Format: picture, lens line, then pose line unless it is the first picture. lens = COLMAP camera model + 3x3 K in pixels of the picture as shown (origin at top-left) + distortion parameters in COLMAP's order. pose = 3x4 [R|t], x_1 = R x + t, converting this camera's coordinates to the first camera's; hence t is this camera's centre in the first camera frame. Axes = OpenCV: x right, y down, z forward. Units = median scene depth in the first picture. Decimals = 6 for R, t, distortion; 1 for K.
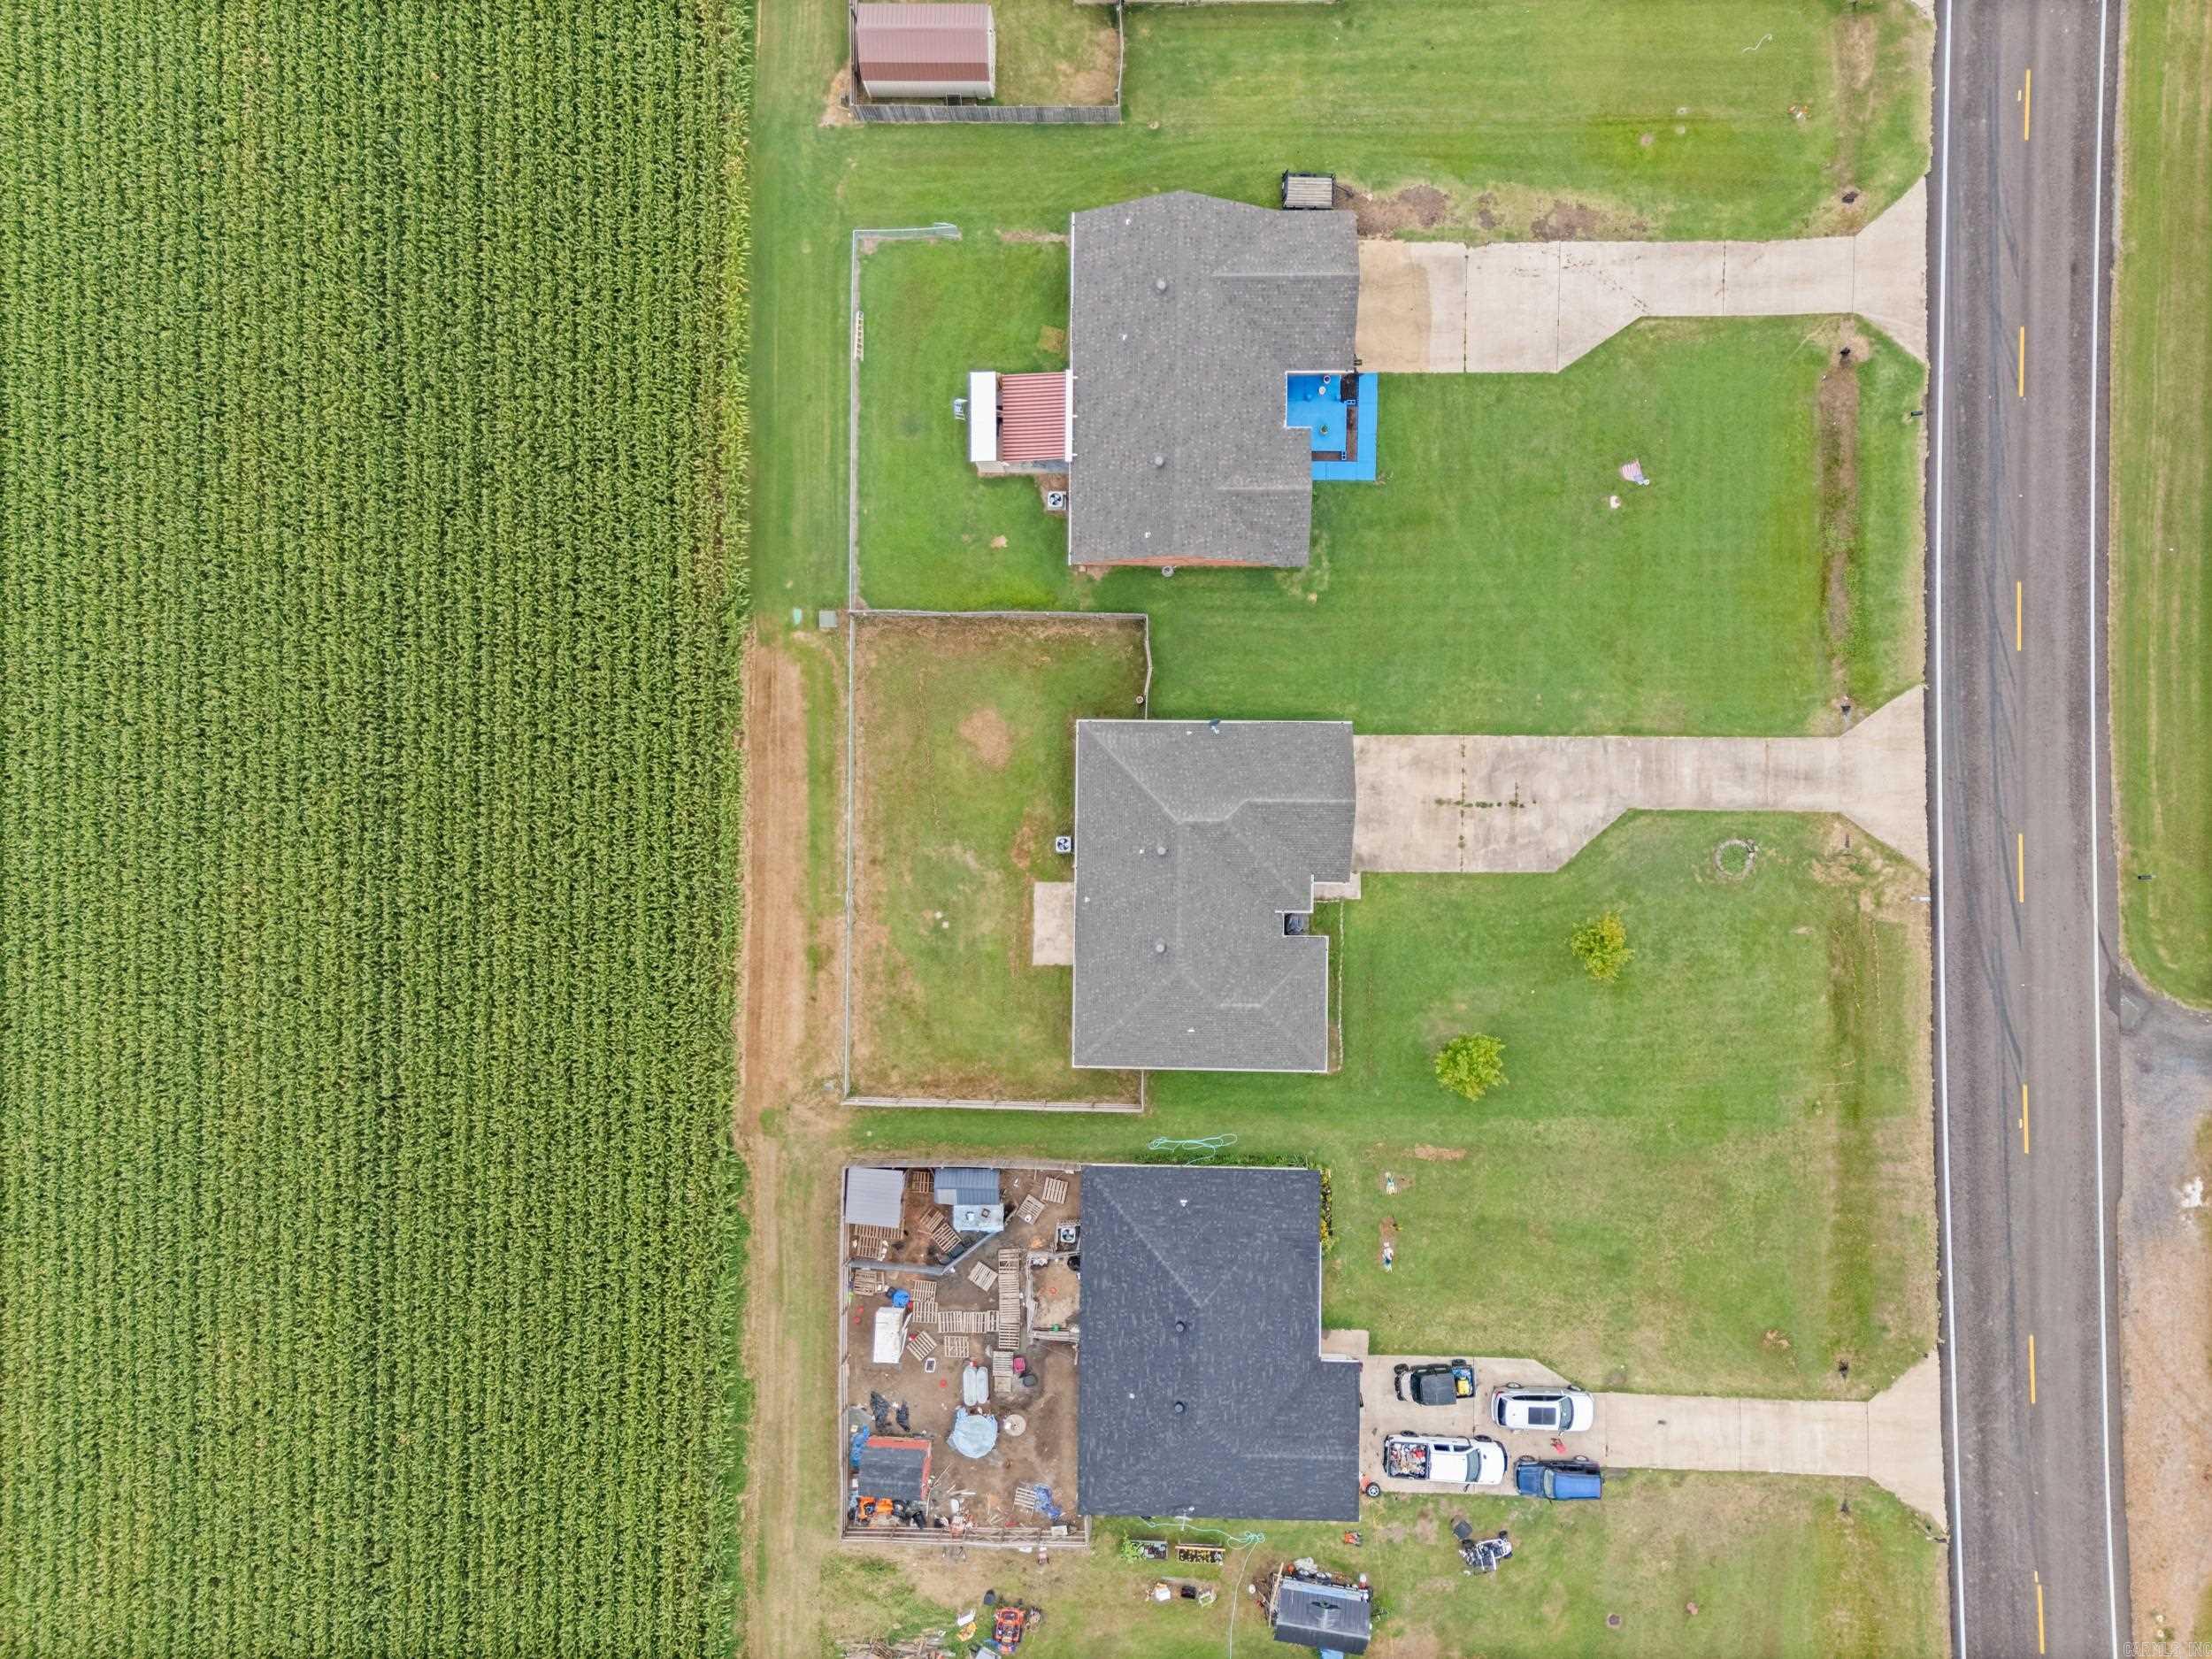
lens RADIAL K [[1636.7, 0, 1110.3], [0, 1636.7, 822.8], [0, 0, 1]] dist [0.105524, -0.111057]
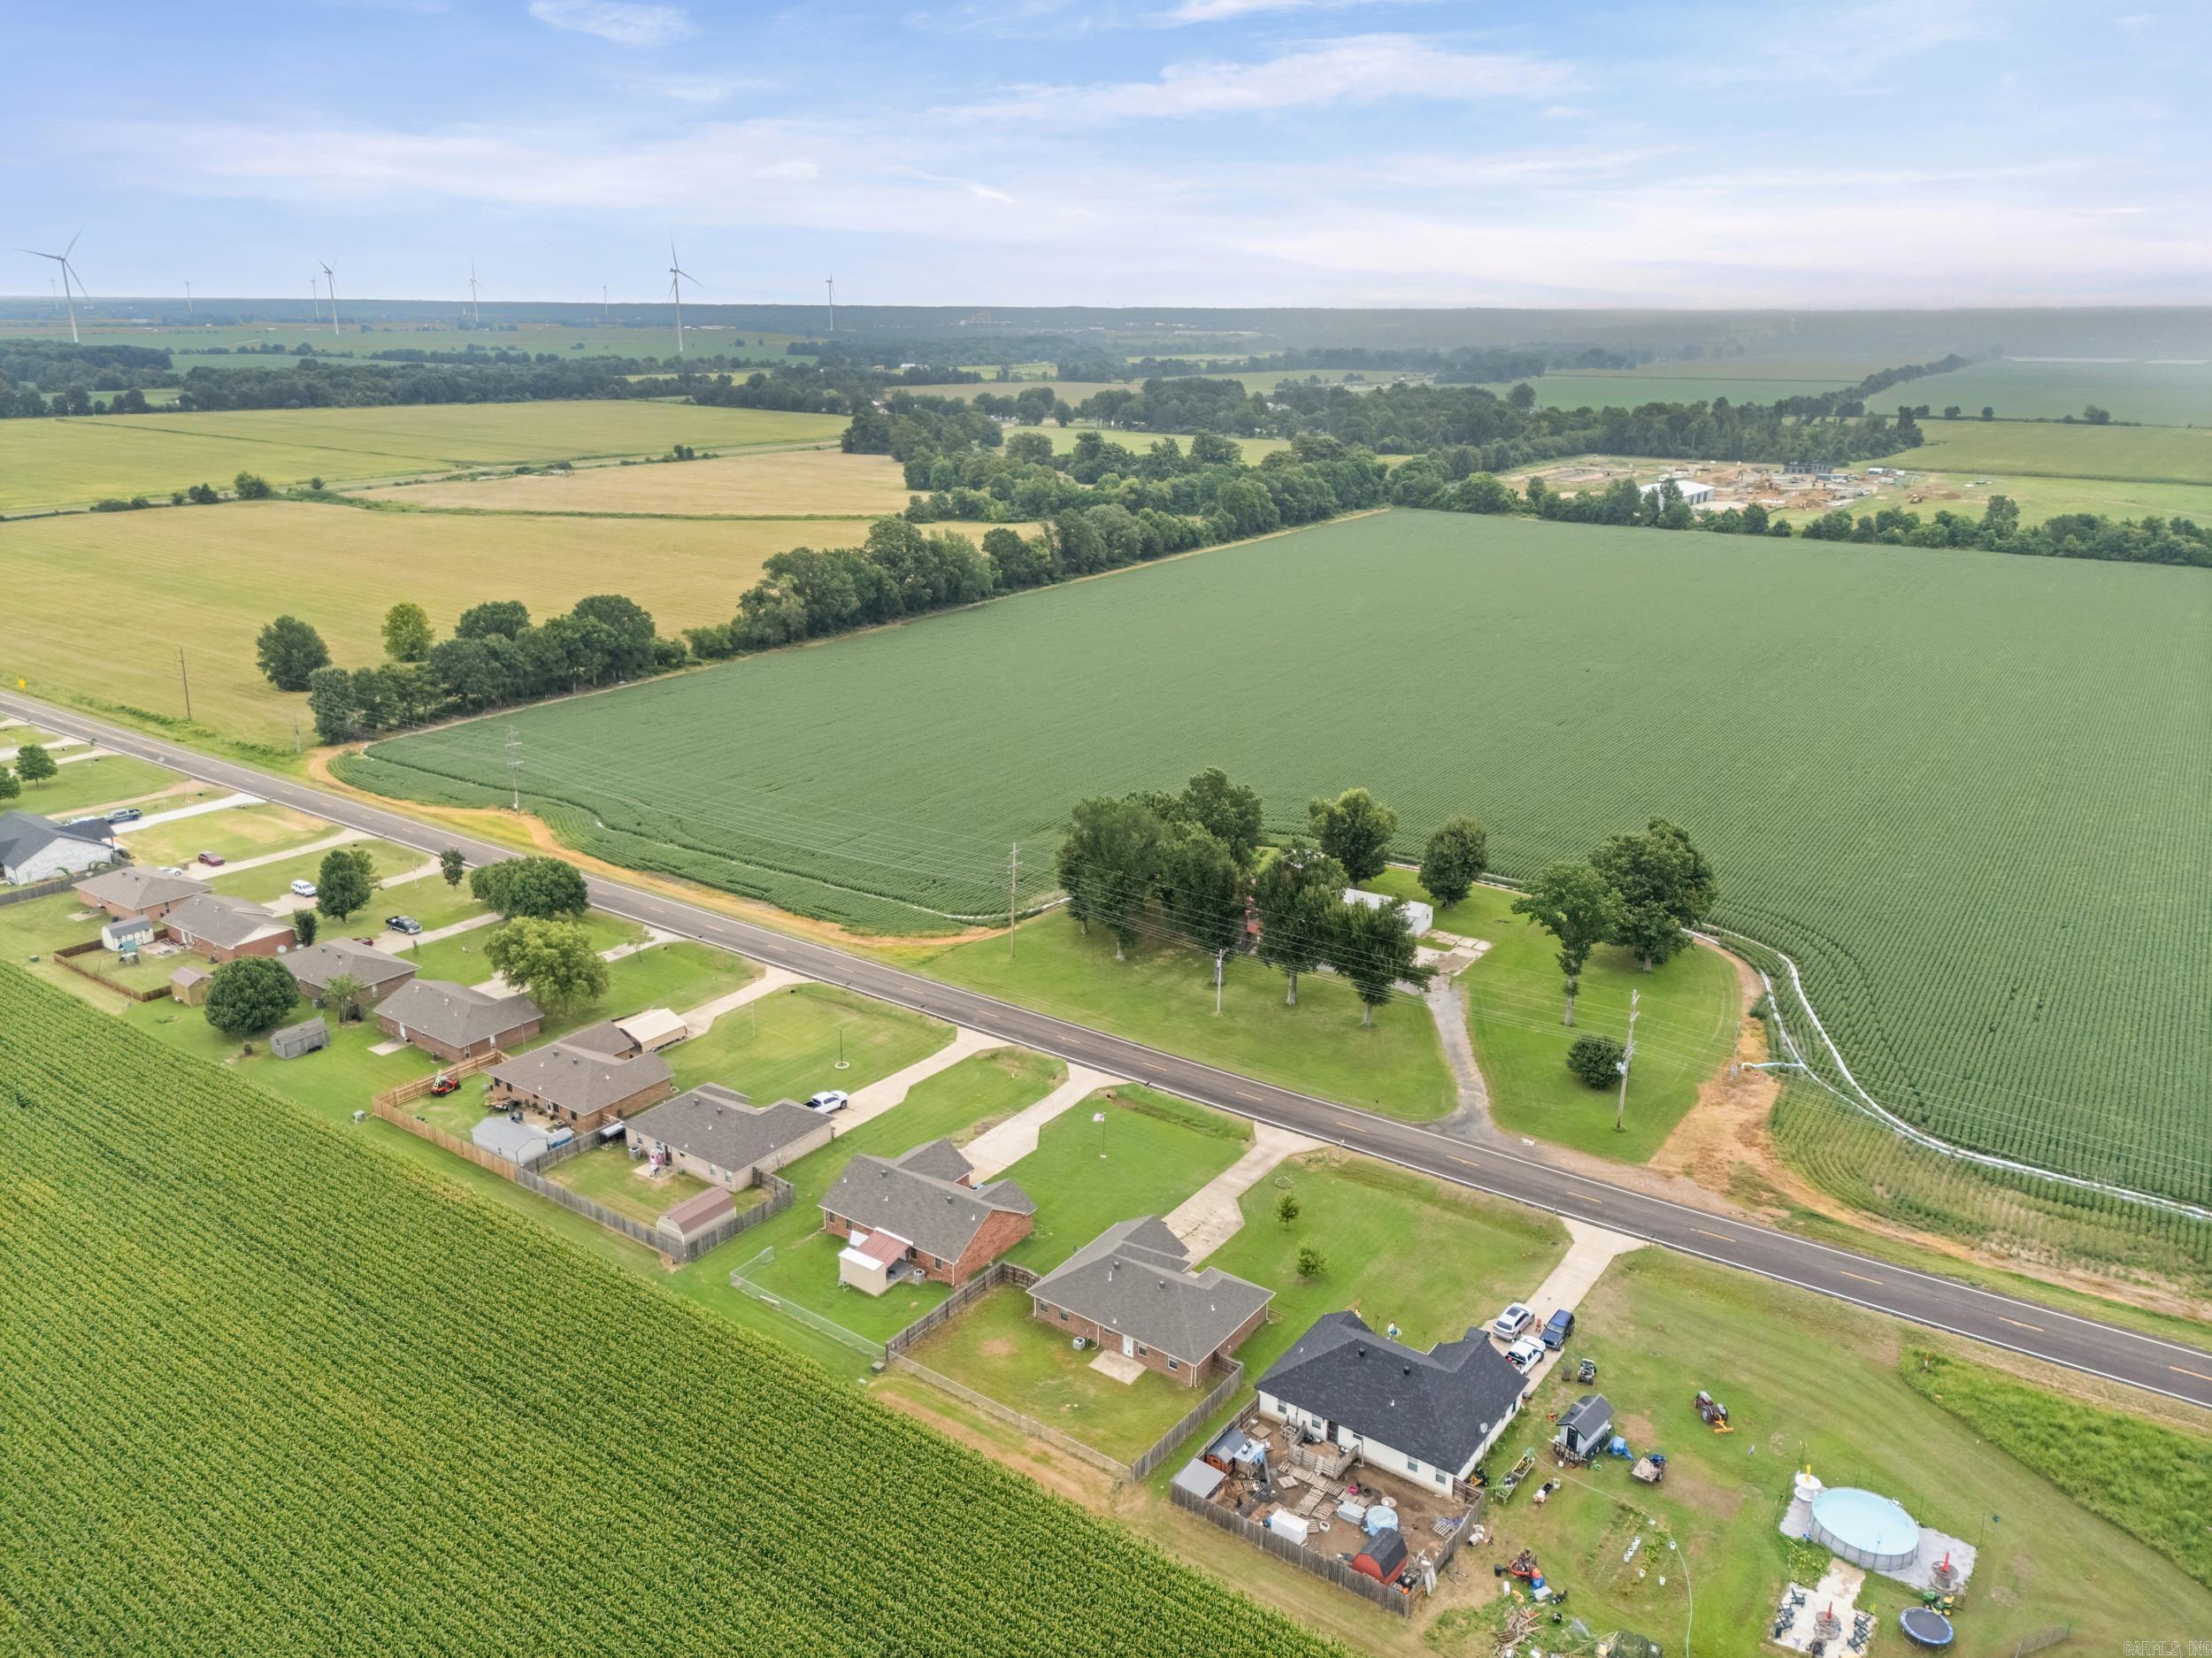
lens RADIAL K [[1662.6, 0, 1109.7], [0, 1662.6, 783.4], [0, 0, 1]] dist [0.096244, -0.087216]
pose [[0.574533, -0.200028, 0.793663, -1.237655], [0.818466, 0.146413, -0.555587, 0.893165], [-0.005070, 0.968789, 0.247835, 0.040988]]
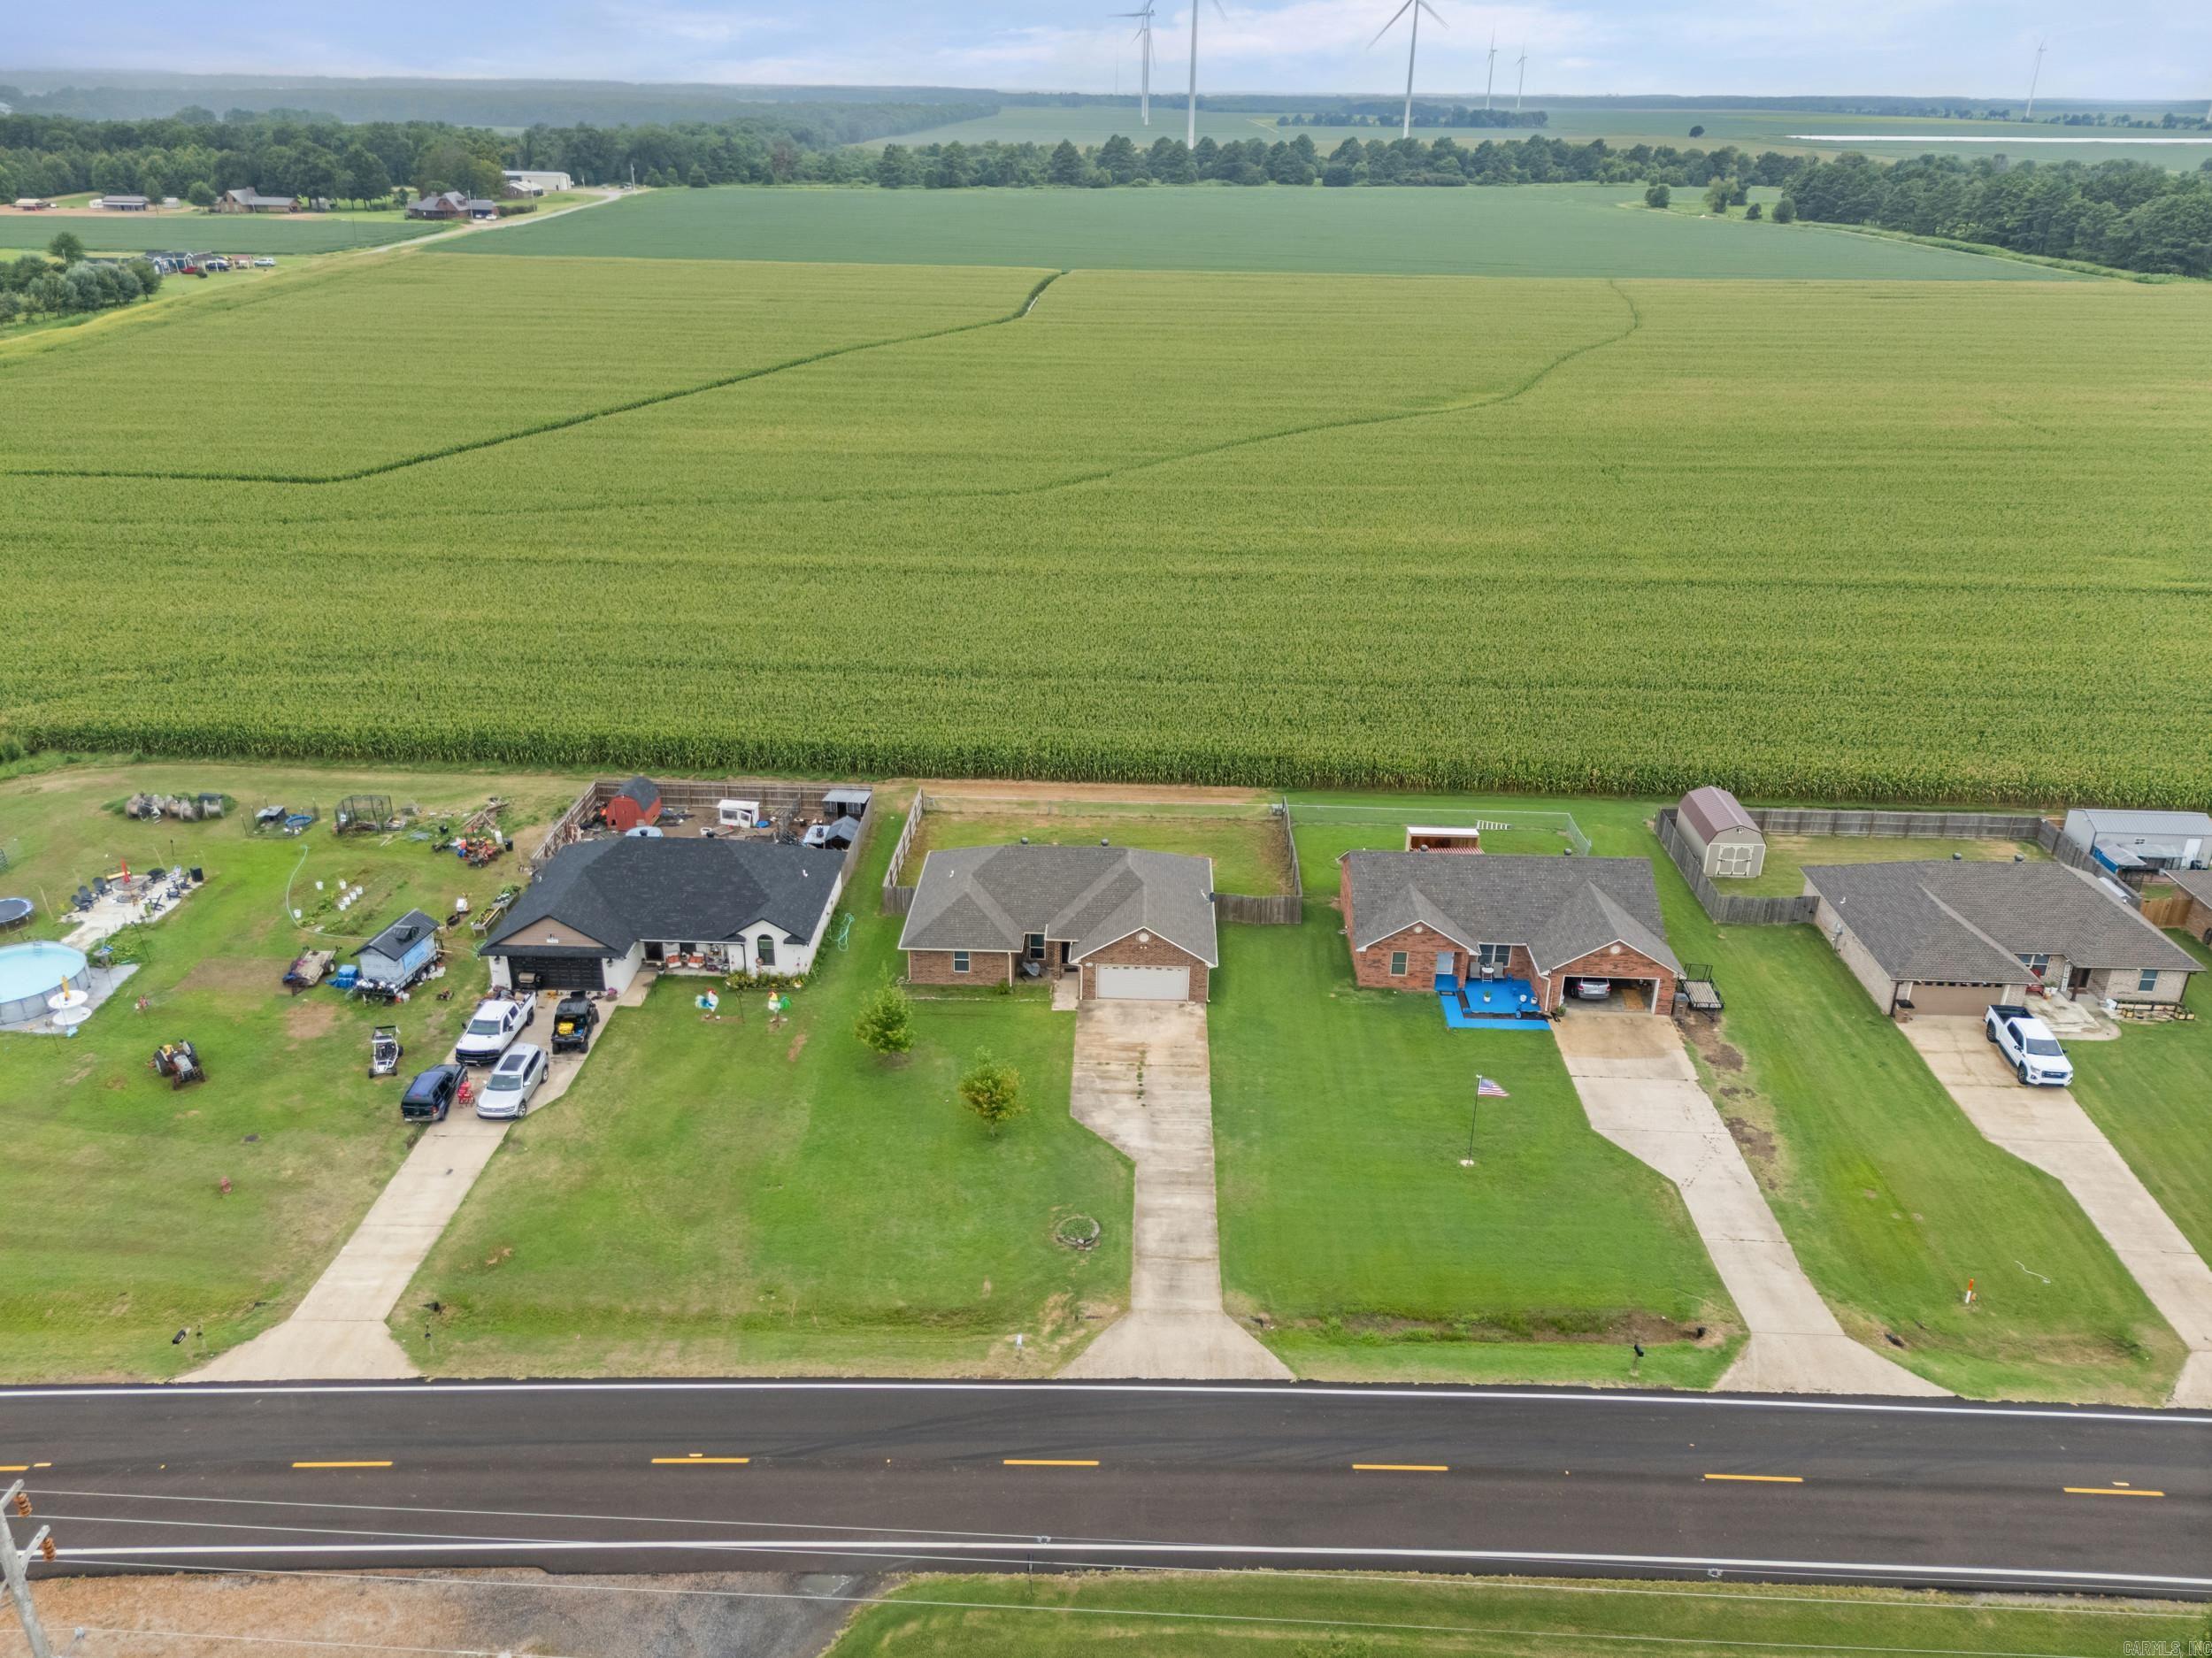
lens RADIAL K [[1662.6, 0, 1109.7], [0, 1662.6, 783.4], [0, 0, 1]] dist [0.096244, -0.087216]
pose [[-0.019650, 0.408762, -0.912430, 1.076007], [-0.999347, -0.035698, 0.005529, 0.008097], [-0.030312, 0.911943, 0.409196, 0.430673]]
